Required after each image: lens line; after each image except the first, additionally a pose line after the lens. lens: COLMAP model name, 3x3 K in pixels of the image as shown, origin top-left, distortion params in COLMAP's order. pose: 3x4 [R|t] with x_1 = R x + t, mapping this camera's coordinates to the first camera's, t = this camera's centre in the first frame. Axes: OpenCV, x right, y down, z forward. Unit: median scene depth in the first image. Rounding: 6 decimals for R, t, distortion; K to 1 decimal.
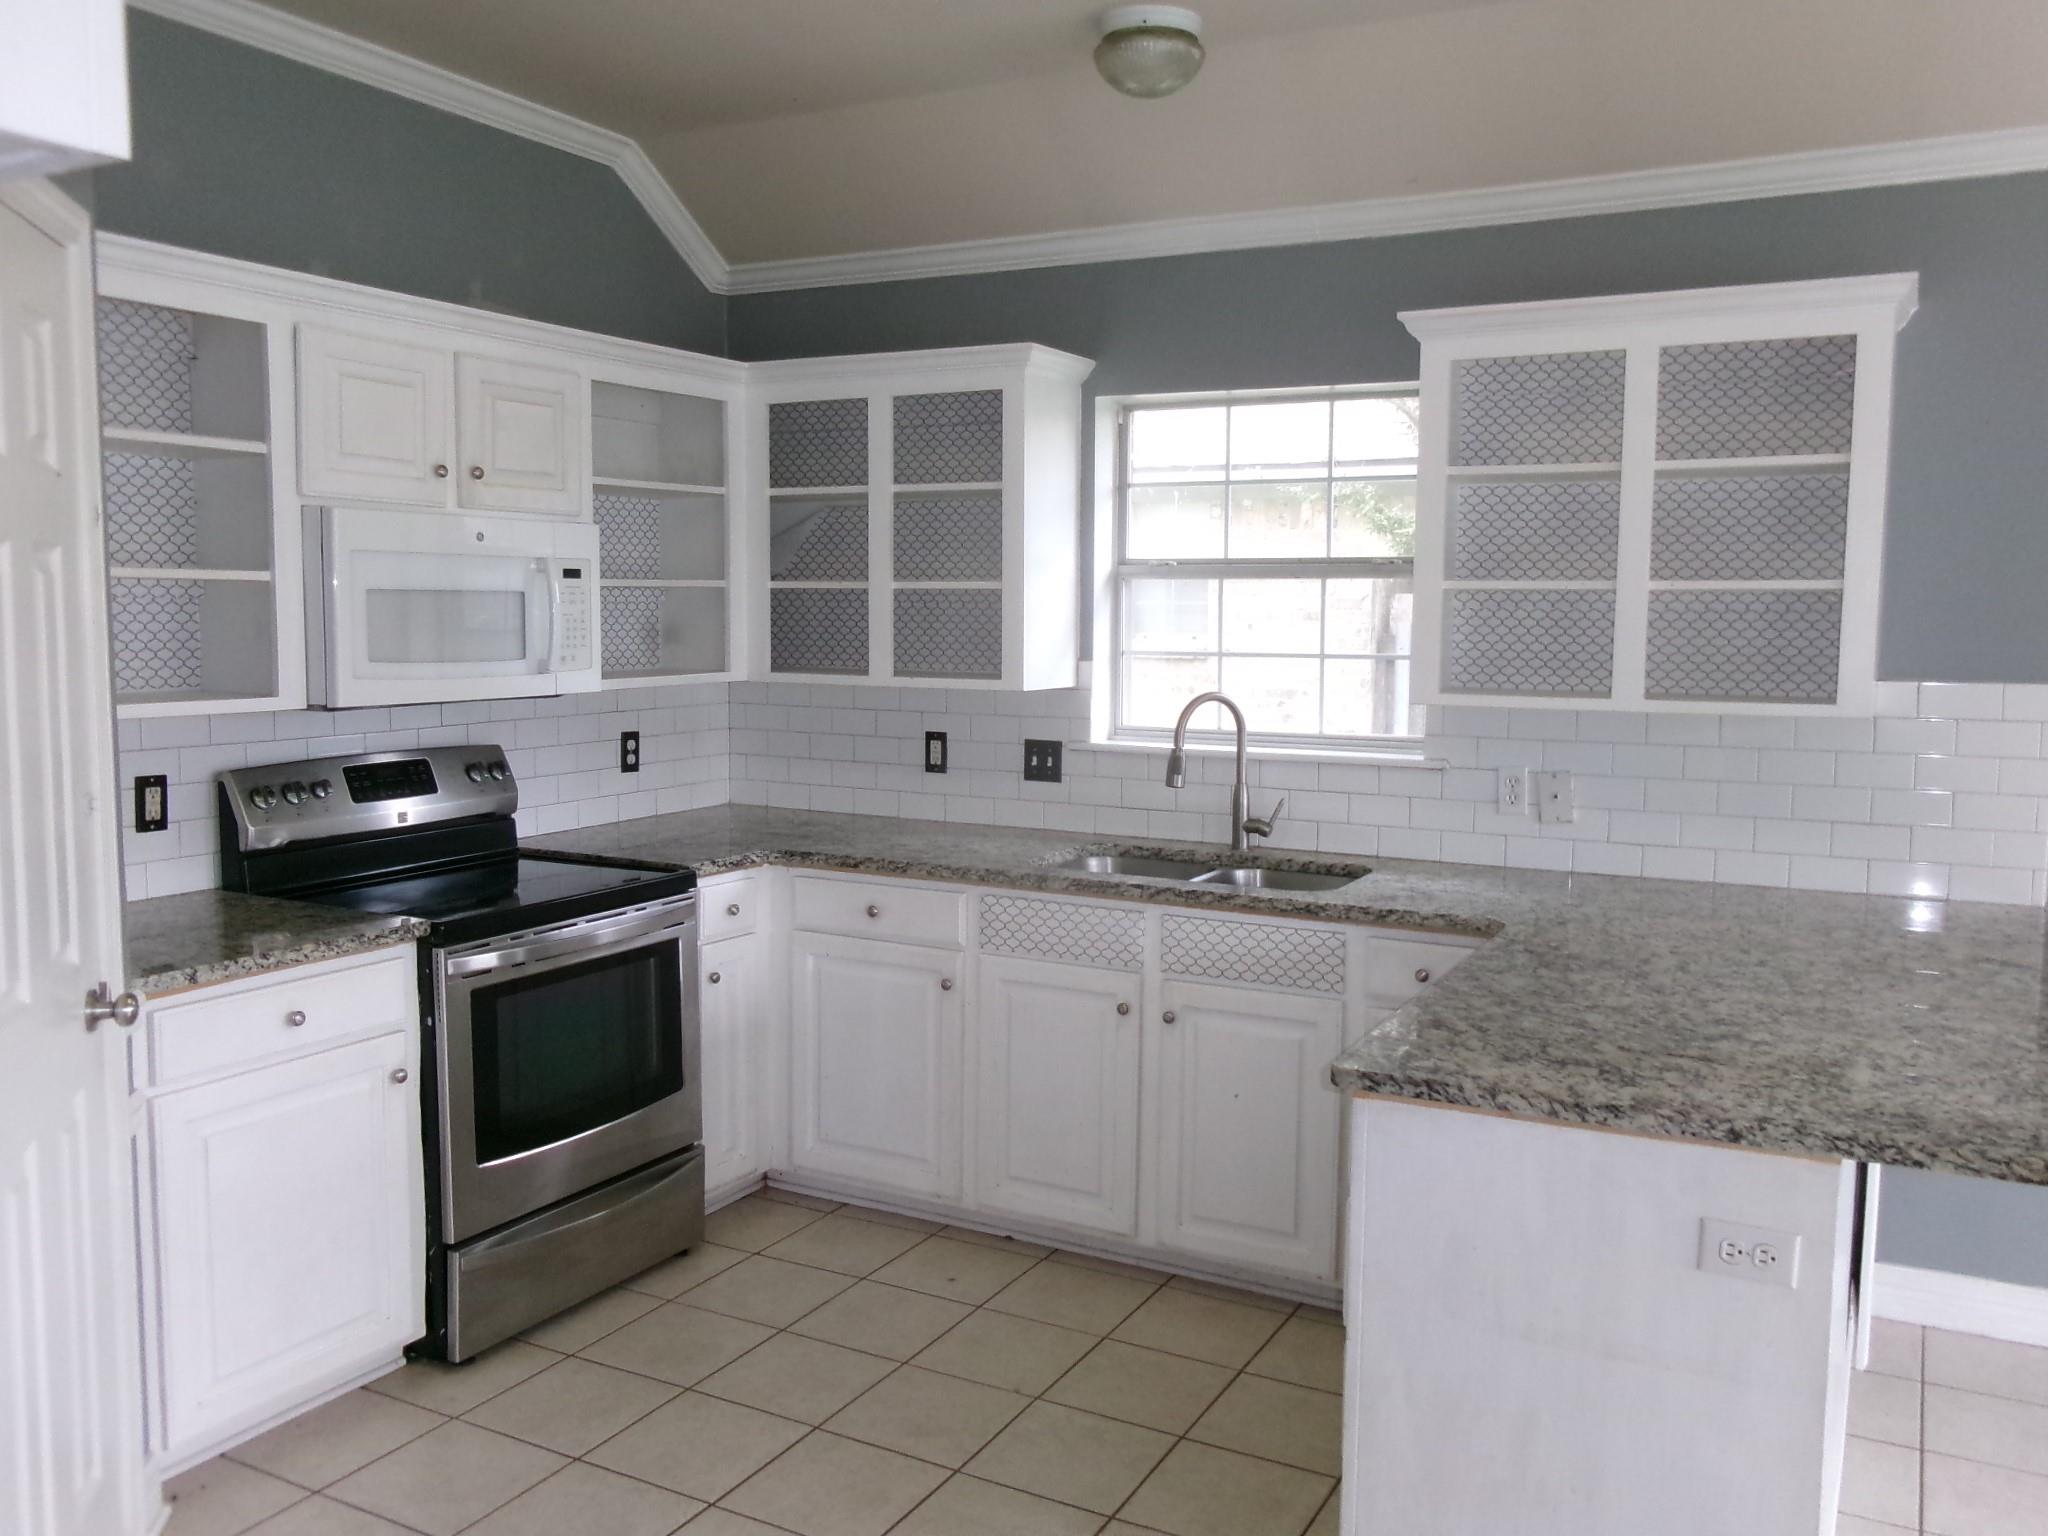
lens RADIAL K [[1663.5, 0, 1034.0], [0, 1663.5, 770.6], [0, 0, 1]] dist [-0.011524, 0.000619]
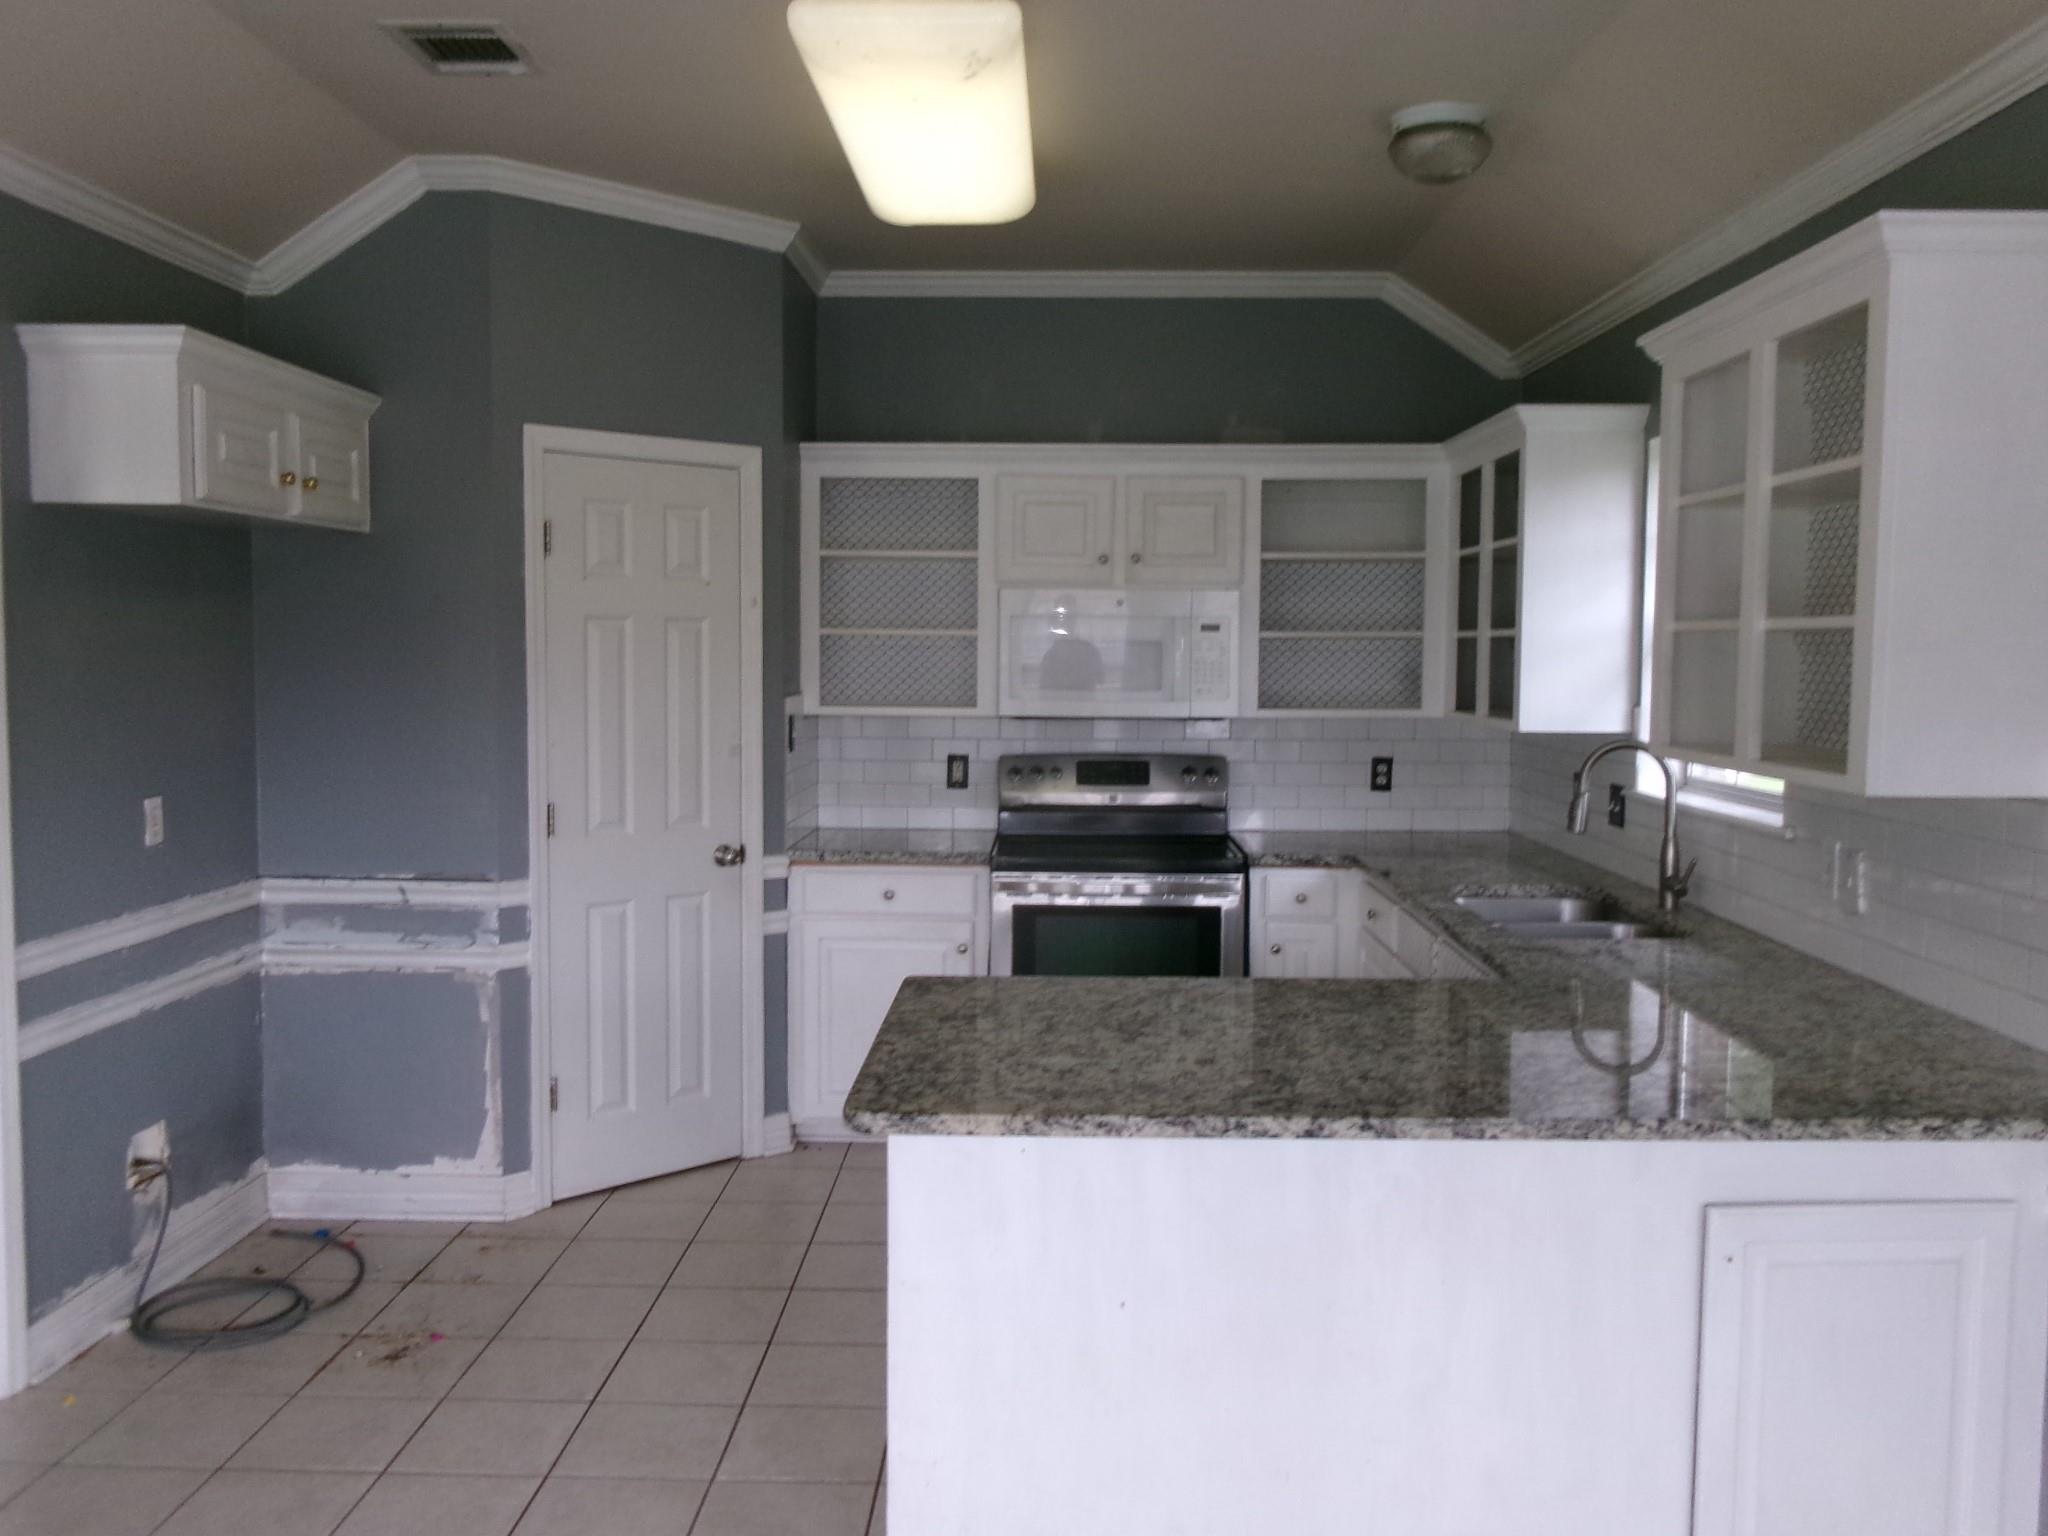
lens RADIAL K [[1663.5, 0, 1034.0], [0, 1663.5, 770.6], [0, 0, 1]] dist [-0.011524, 0.000619]
pose [[0.460705, 0.060335, -0.885500, 0.822408], [-0.091194, 0.995624, 0.020392, -0.017890], [0.882856, 0.071357, 0.464191, 0.251954]]
